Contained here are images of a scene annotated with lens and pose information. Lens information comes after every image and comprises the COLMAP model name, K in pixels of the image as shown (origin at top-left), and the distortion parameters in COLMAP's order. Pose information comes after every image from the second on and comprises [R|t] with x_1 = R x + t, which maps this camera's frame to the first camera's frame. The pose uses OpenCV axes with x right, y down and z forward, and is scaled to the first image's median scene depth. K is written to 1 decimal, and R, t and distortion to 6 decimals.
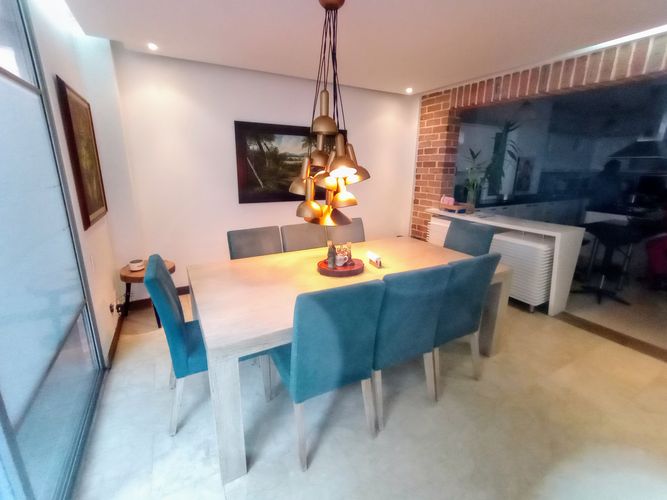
lens RADIAL K [[300.9, 0, 334.6], [0, 300.9, 248.3], [0, 0, 1]] dist [-0.004045, 0.000827]
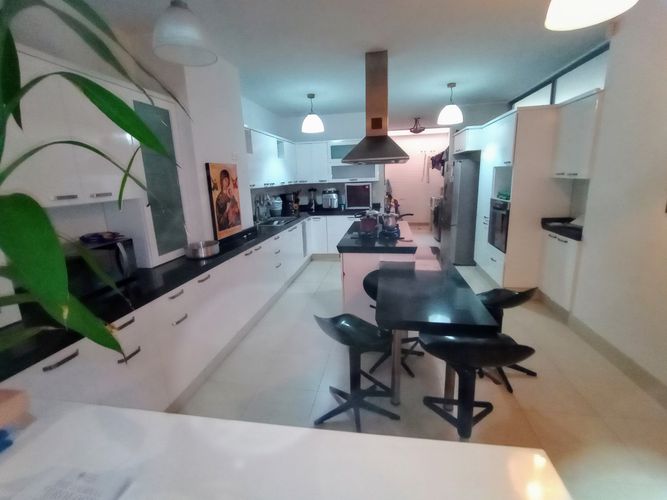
lens RADIAL K [[300.9, 0, 333.2], [0, 300.9, 246.9], [0, 0, 1]] dist [-0.004045, 0.000827]
pose [[0.619216, -0.208973, 0.756903, 0.342905], [0.246616, 0.966917, 0.065202, -0.152837], [-0.745488, 0.146290, 0.650267, 0.549714]]
